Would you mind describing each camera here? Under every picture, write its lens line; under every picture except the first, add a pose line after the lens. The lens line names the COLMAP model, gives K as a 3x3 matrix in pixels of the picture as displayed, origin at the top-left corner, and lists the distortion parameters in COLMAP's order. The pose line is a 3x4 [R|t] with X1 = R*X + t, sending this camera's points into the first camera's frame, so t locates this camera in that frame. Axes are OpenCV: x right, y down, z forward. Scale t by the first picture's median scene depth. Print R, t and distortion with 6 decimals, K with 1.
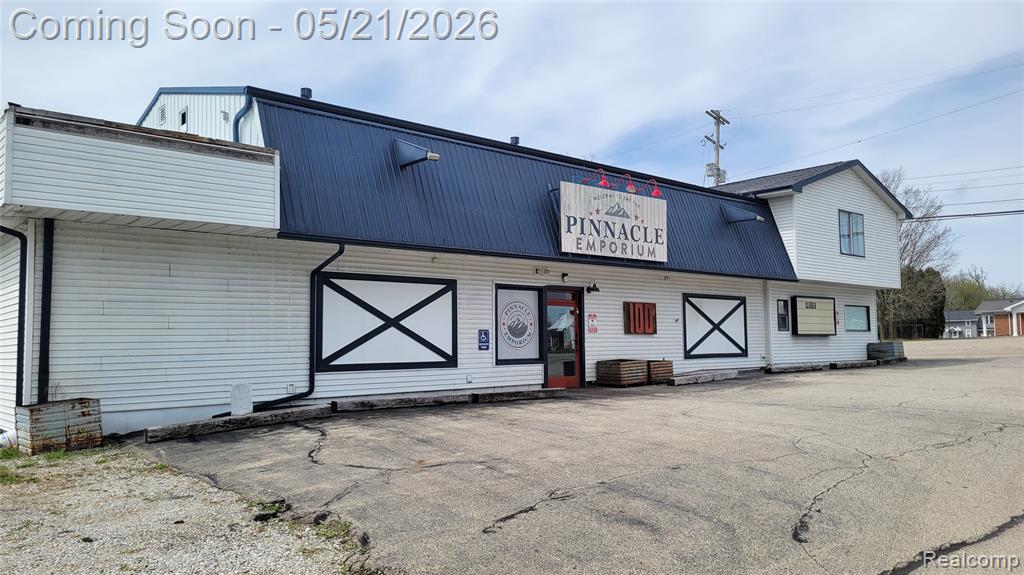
lens RADIAL K [[774.7, 0, 512.9], [0, 774.7, 291.8], [0, 0, 1]] dist [0.055297, 0.001460]
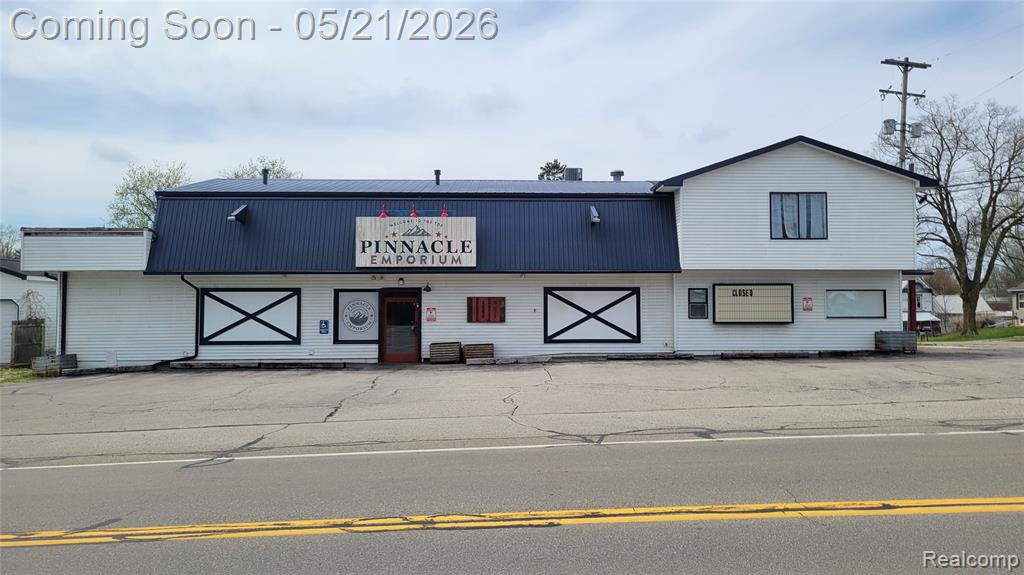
lens RADIAL K [[774.7, 0, 513.1], [0, 774.7, 281.2], [0, 0, 1]] dist [0.055297, 0.001460]
pose [[0.755937, -0.012052, -0.654533, 1.142463], [0.038323, 0.998931, 0.025867, -0.047889], [0.653521, -0.044638, 0.755591, 0.098248]]
